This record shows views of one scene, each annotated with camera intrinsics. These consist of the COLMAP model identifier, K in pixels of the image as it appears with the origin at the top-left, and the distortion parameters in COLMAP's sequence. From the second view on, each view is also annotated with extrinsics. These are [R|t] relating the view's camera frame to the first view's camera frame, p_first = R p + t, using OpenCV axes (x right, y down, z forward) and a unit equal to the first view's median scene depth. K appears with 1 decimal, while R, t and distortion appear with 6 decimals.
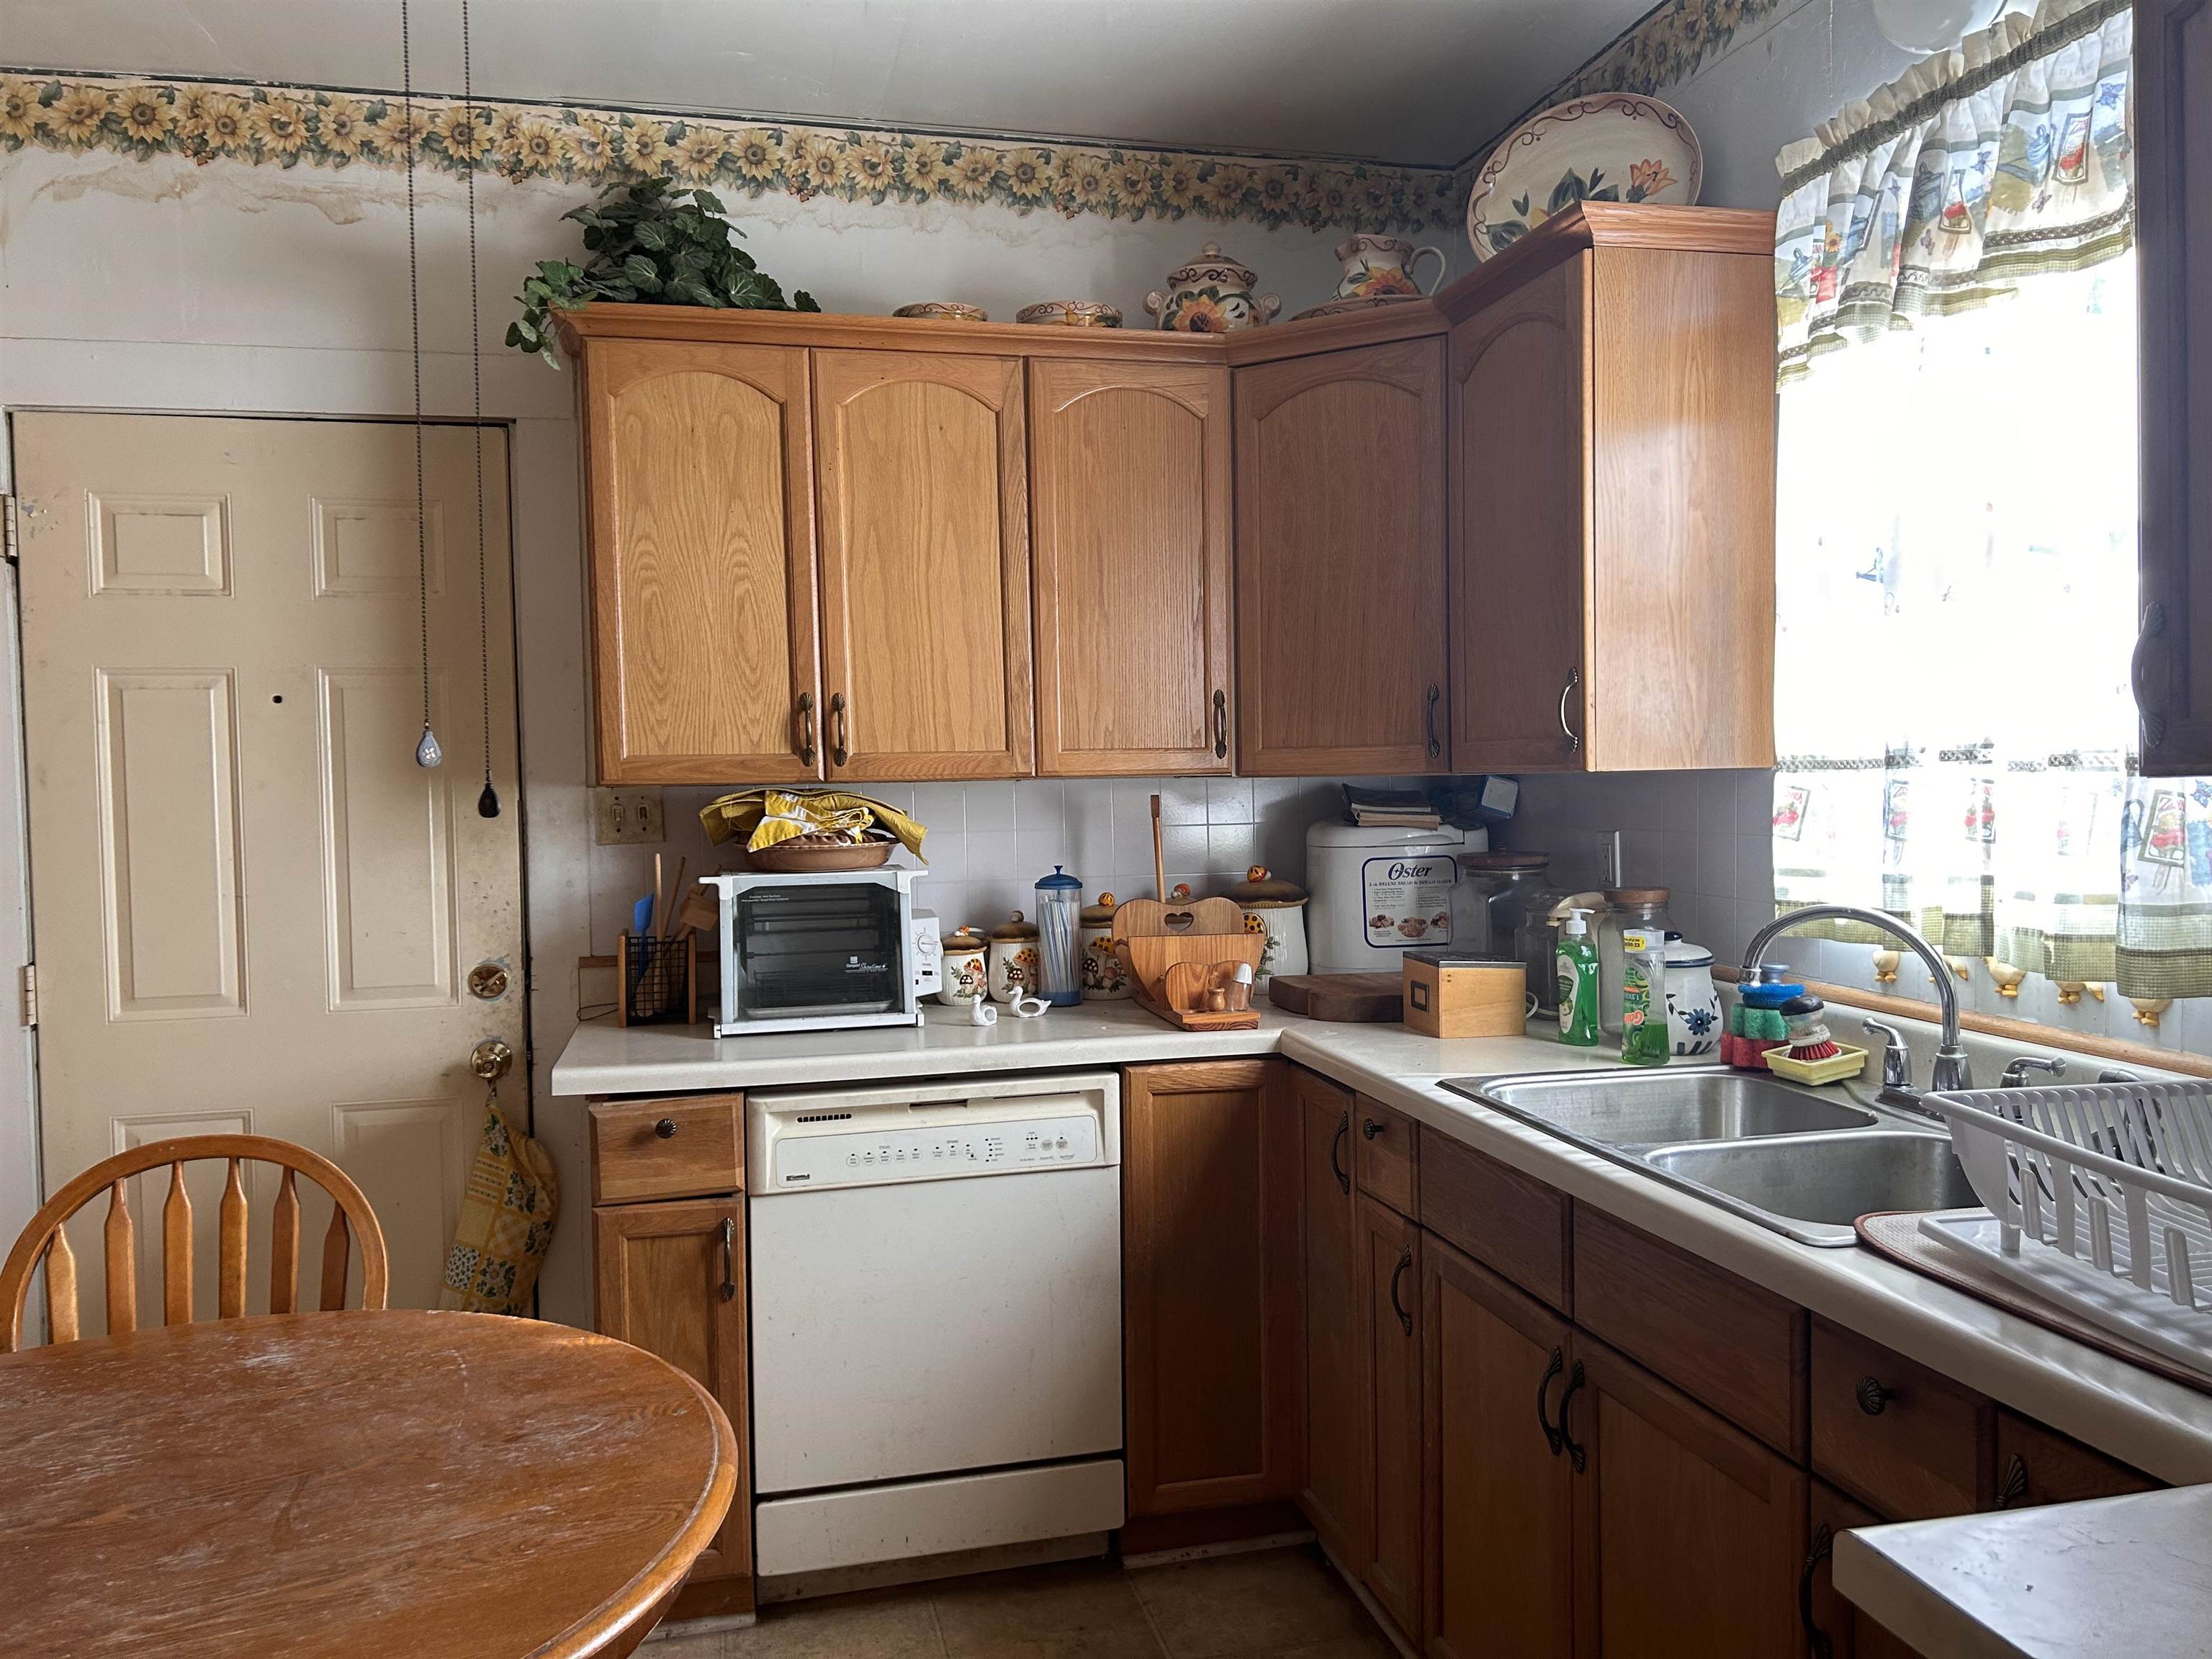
lens RADIAL K [[1684.1, 0, 1106.0], [0, 1684.1, 829.5], [0, 0, 1]] dist [0.162557, -0.003497]
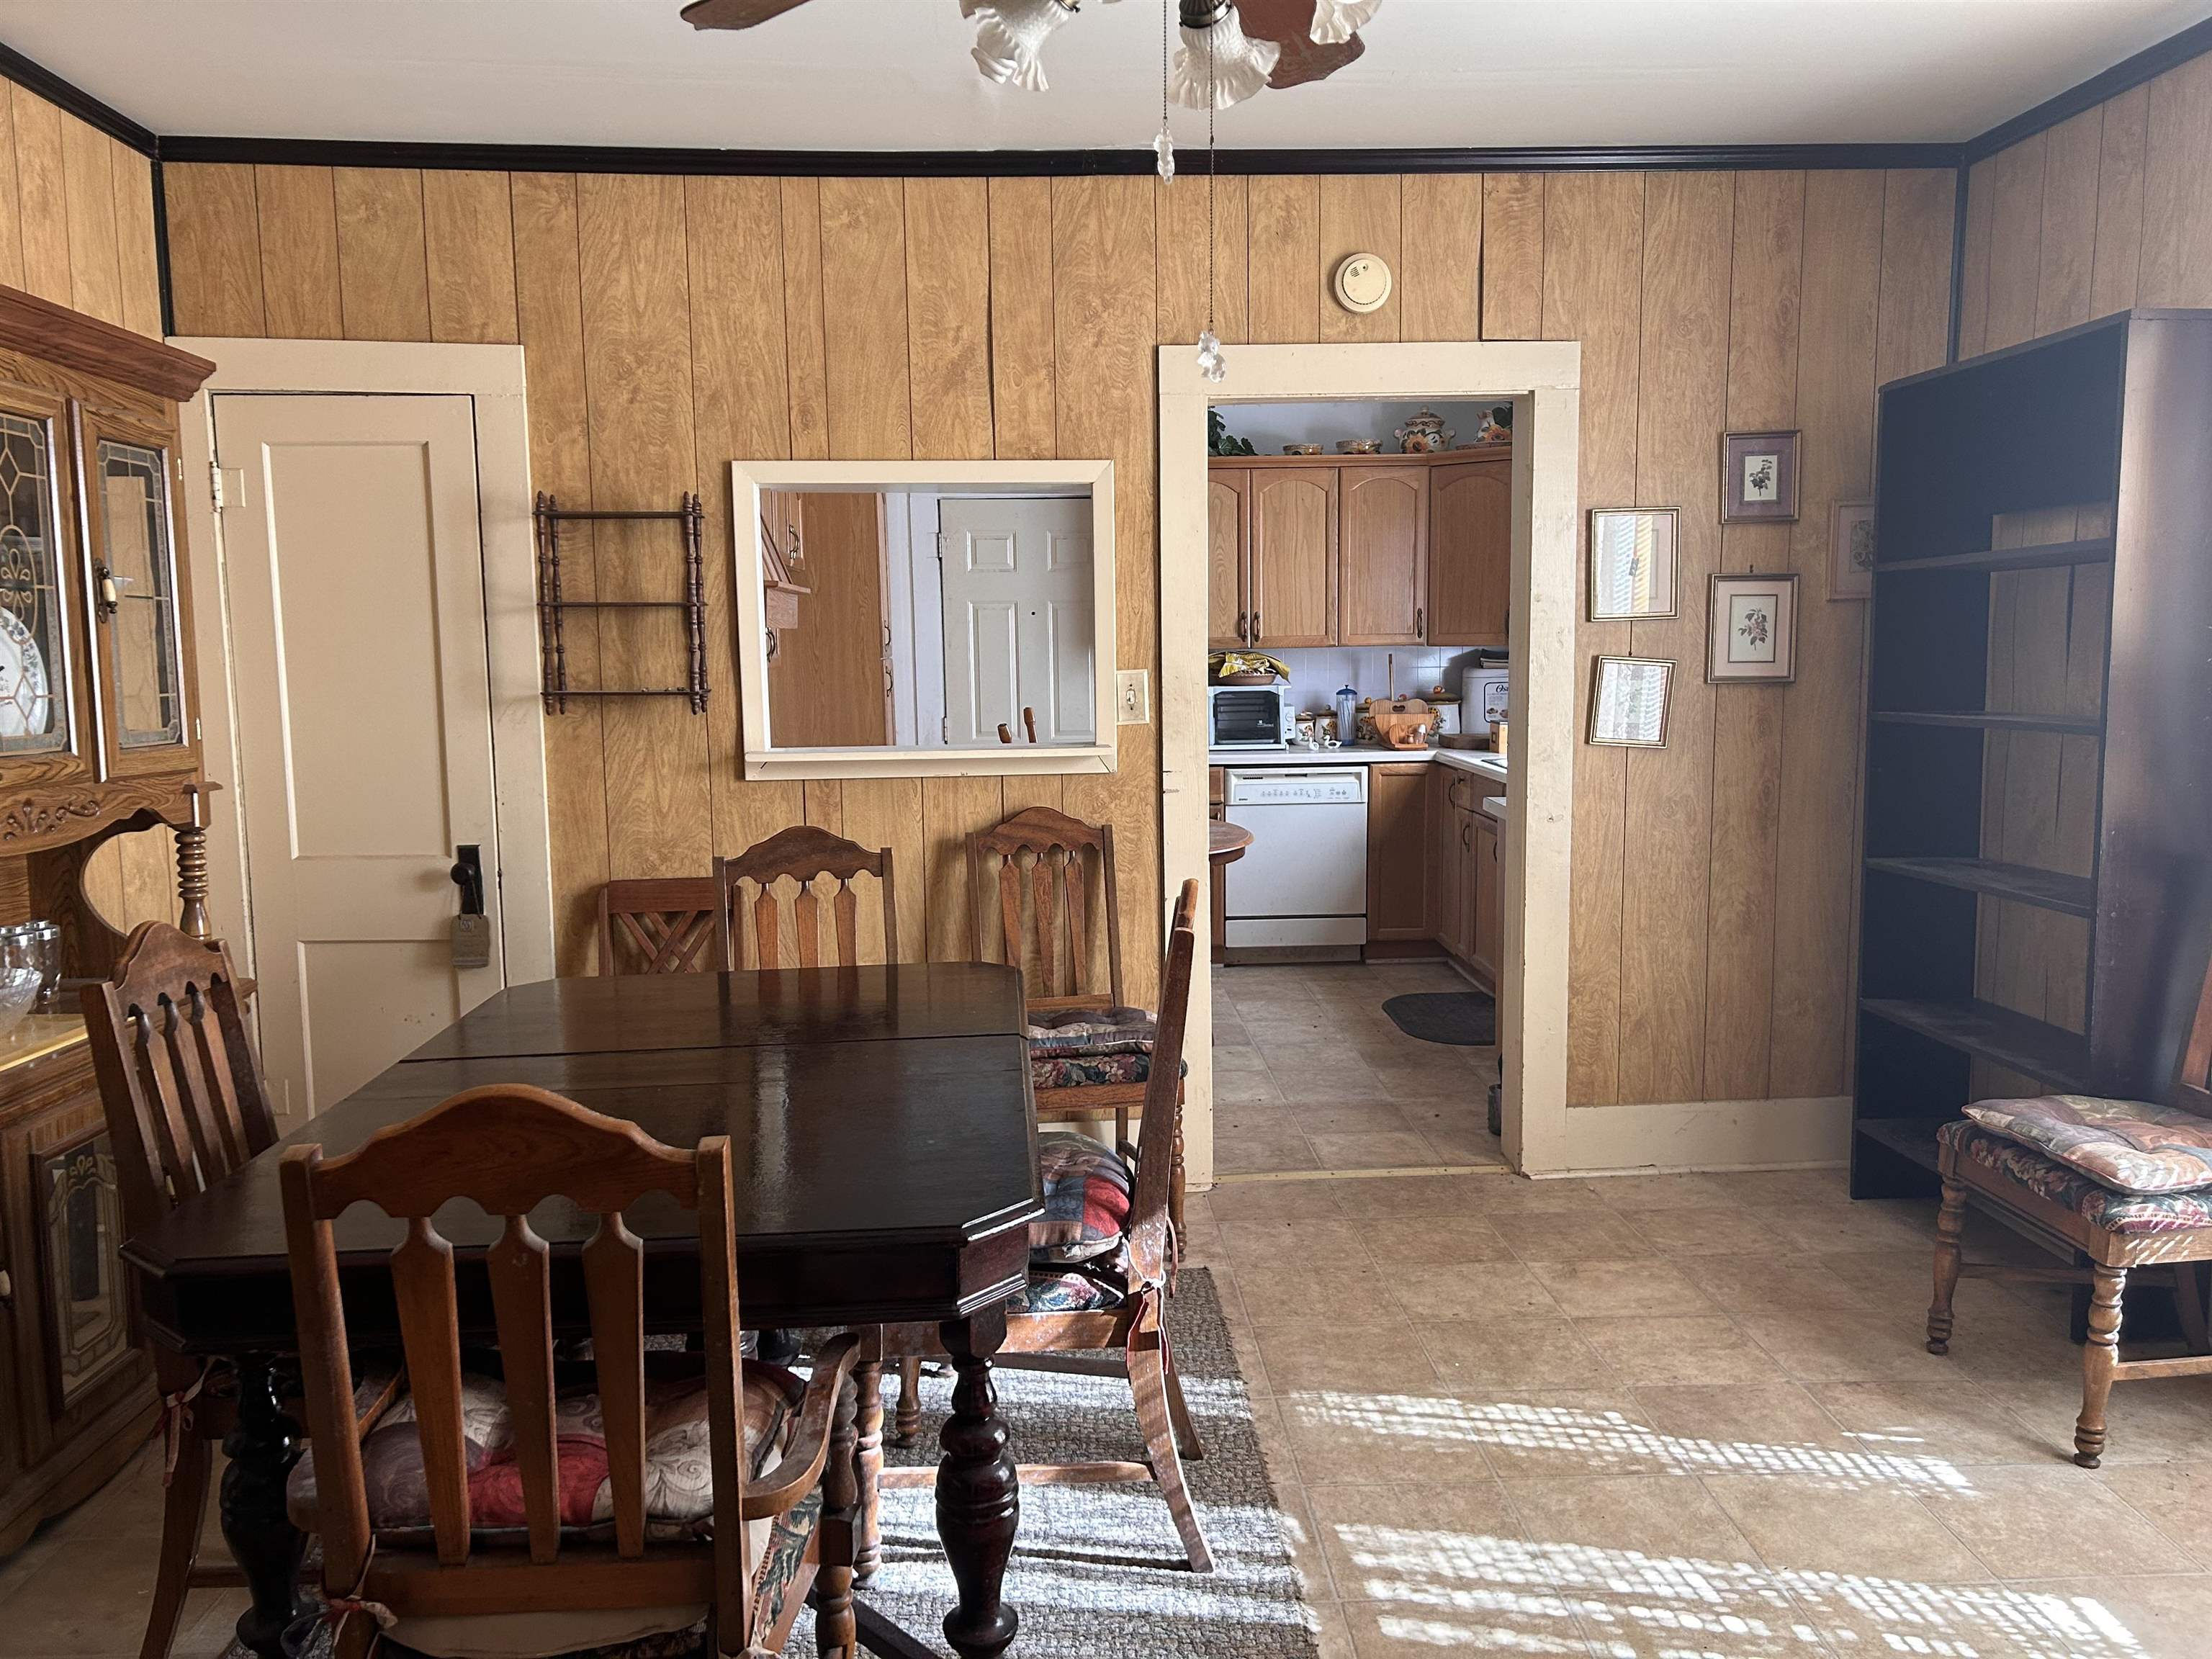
lens RADIAL K [[1684.1, 0, 1106.0], [0, 1684.1, 829.5], [0, 0, 1]] dist [0.162557, -0.003497]
pose [[0.983524, 0.028090, -0.178582, 0.069641], [-0.011230, 0.995440, 0.094727, 0.003043], [0.180429, -0.091160, 0.979355, -1.407243]]
